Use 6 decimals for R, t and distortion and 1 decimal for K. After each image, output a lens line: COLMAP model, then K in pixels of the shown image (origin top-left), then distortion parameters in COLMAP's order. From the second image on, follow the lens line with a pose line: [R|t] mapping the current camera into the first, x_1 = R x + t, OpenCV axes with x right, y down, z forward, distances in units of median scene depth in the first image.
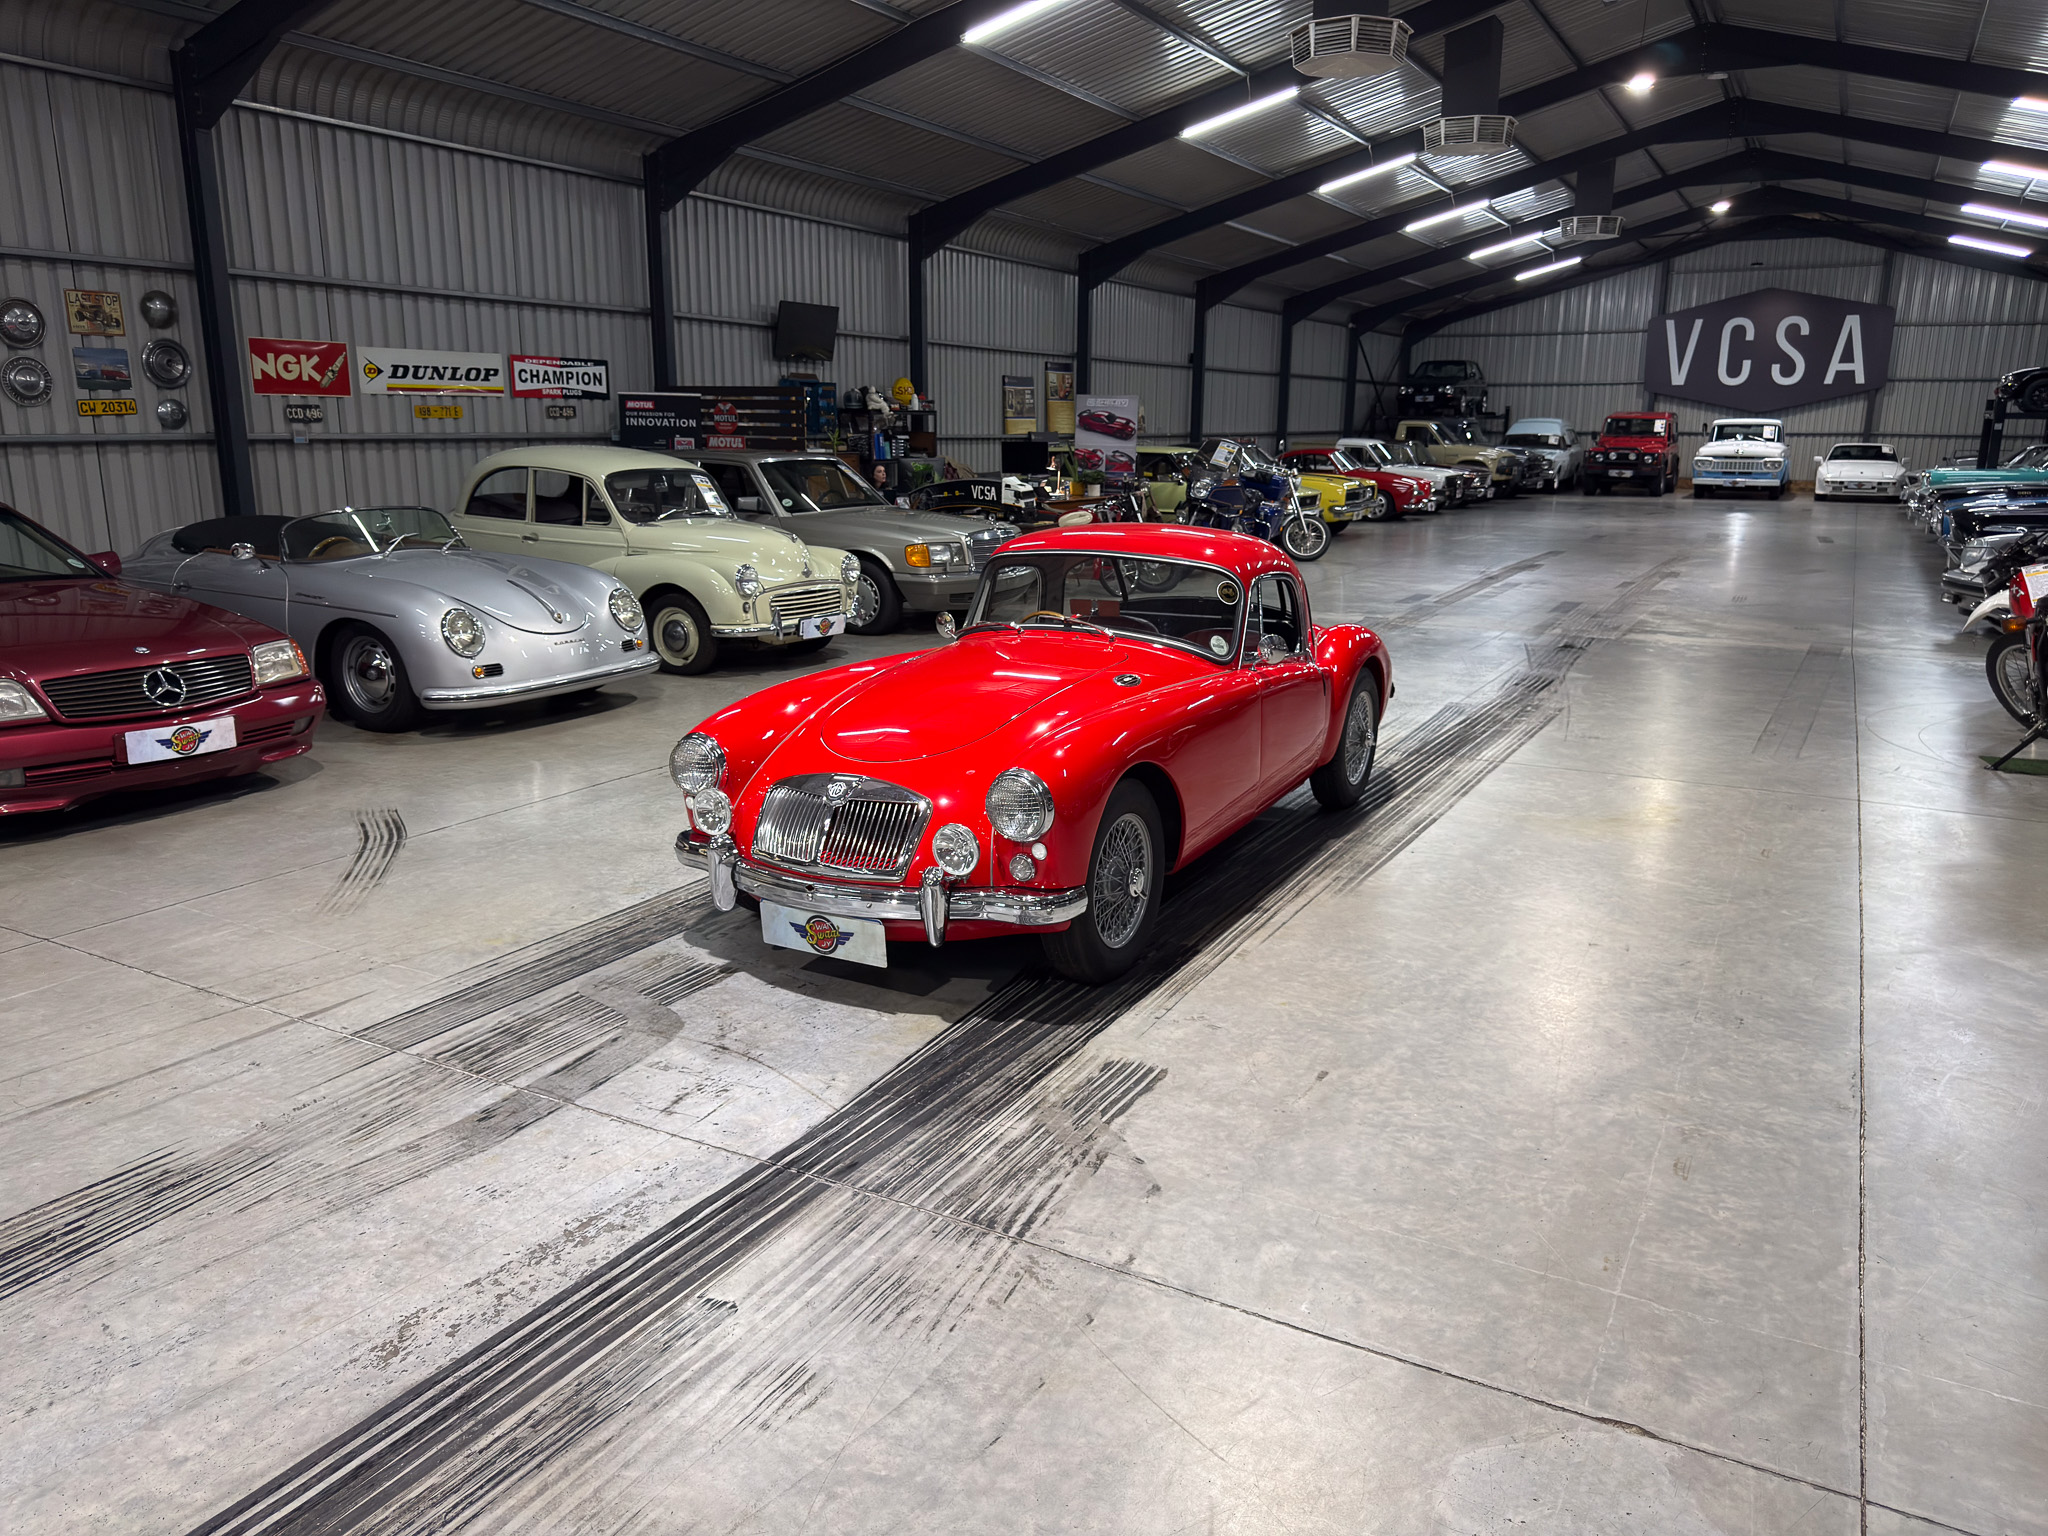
lens RADIAL K [[1478.6, 0, 1022.9], [0, 1478.6, 796.6], [0, 0, 1]] dist [0.081865, -0.147350]
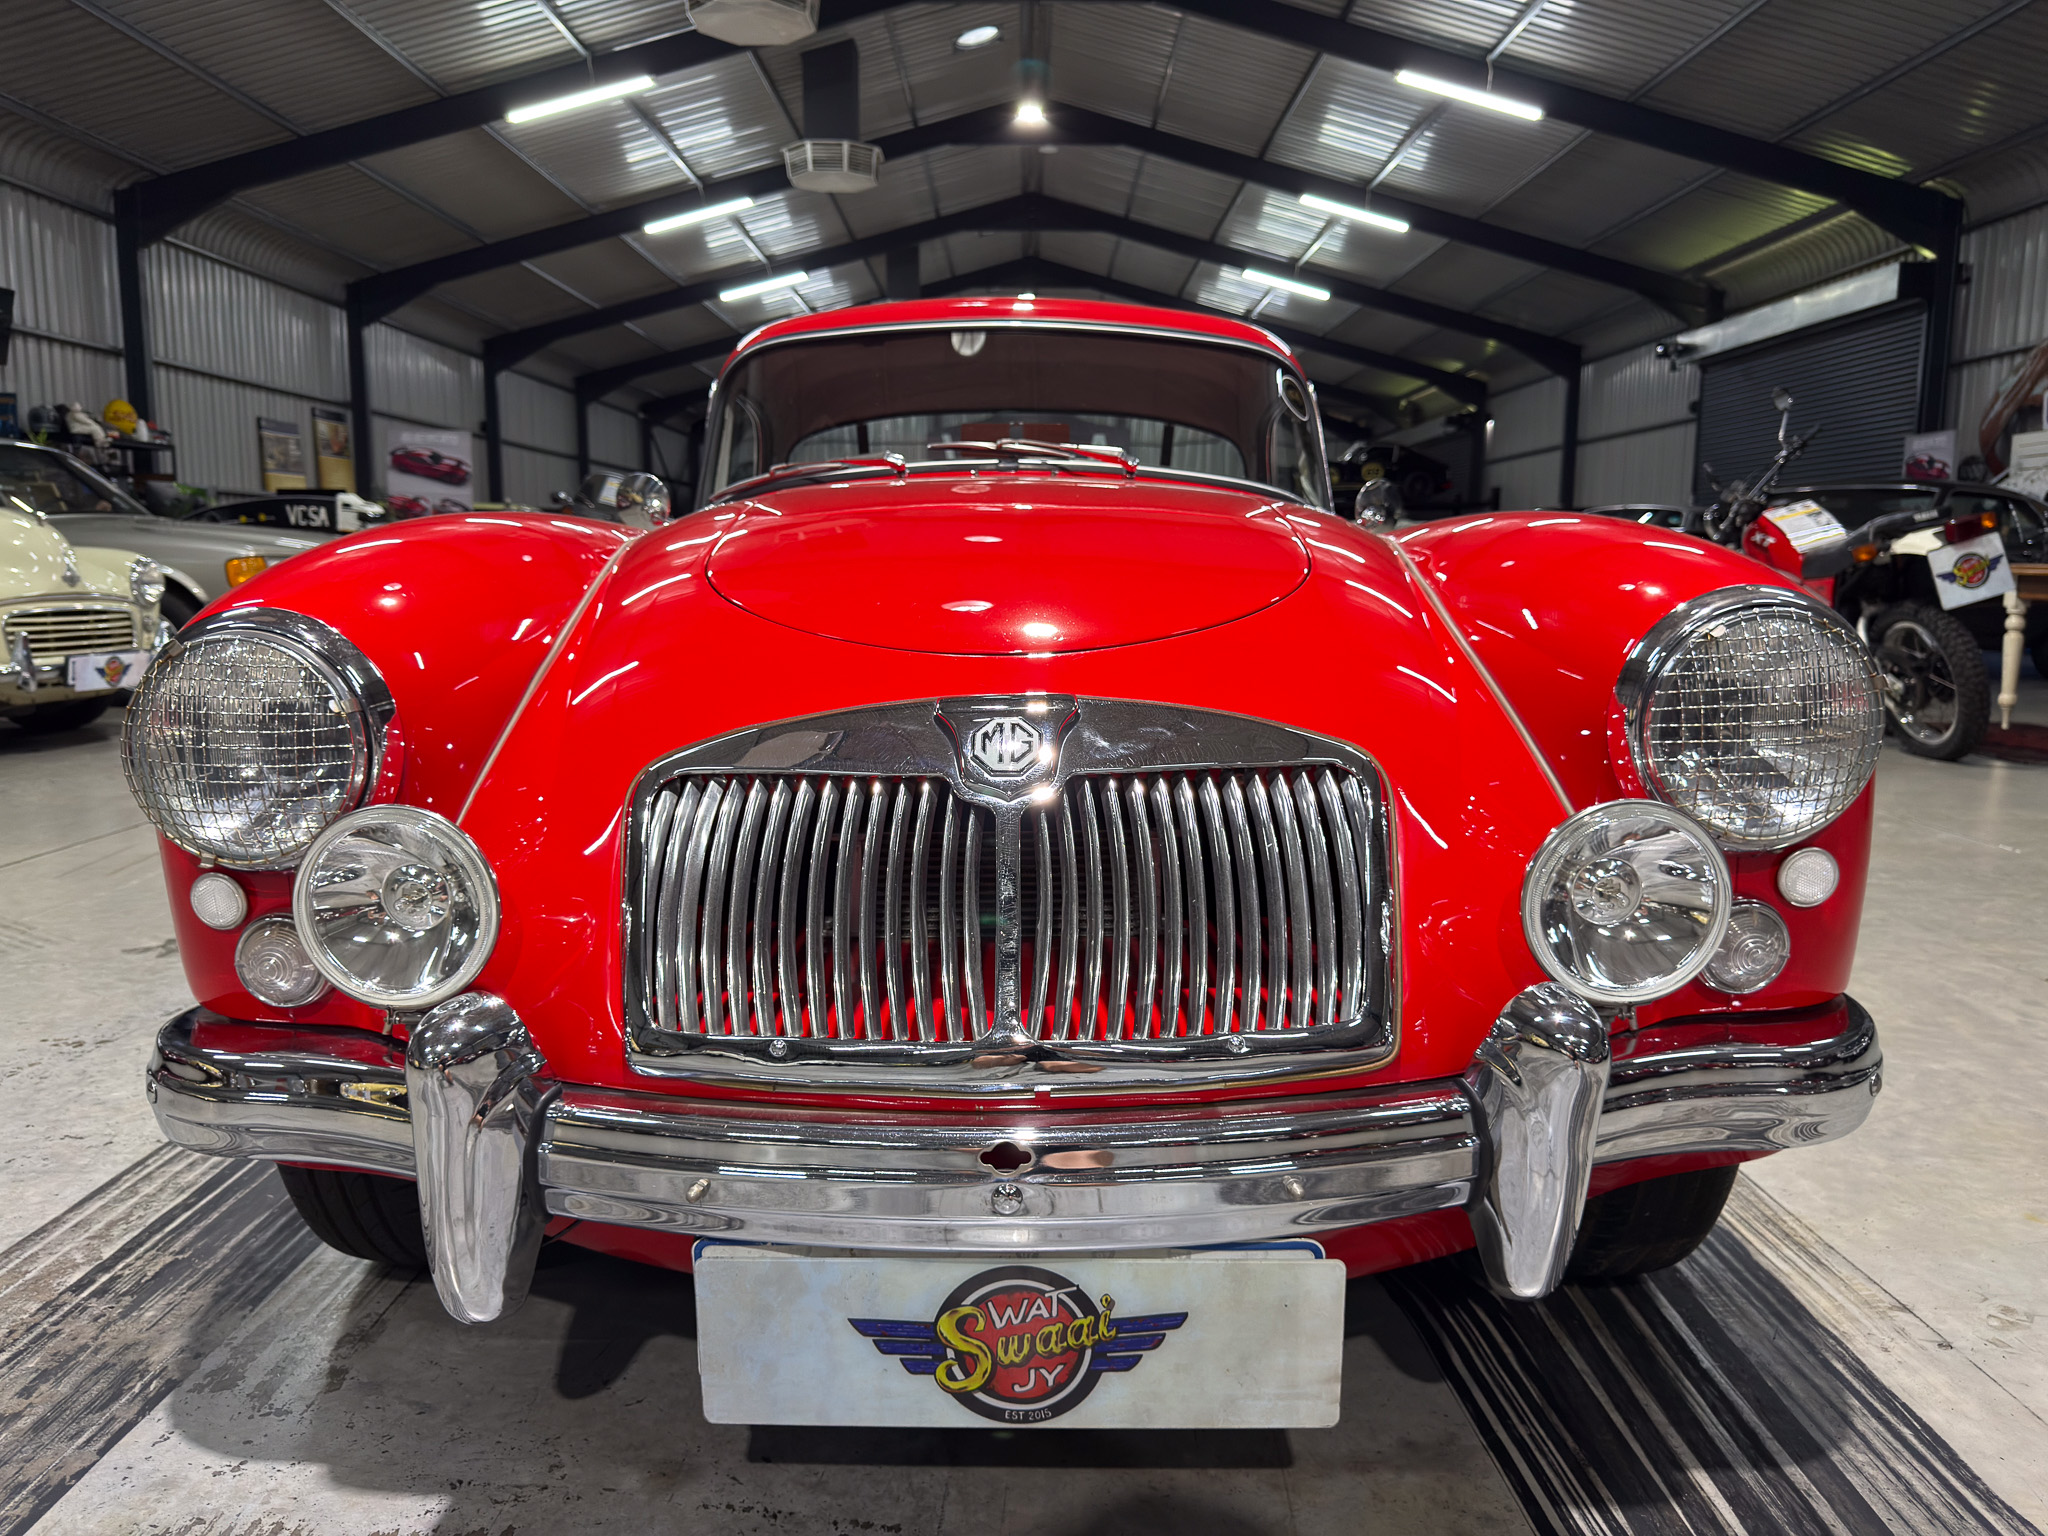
lens RADIAL K [[1485.9, 0, 1024.0], [0, 1485.9, 768.0], [0, 0, 1]] dist [-0.005001, -0.004537]
pose [[0.872278, -0.066537, 0.484462, -0.060095], [0.118639, 0.989896, -0.077657, 0.004755], [-0.474400, 0.125214, 0.871359, 0.190714]]
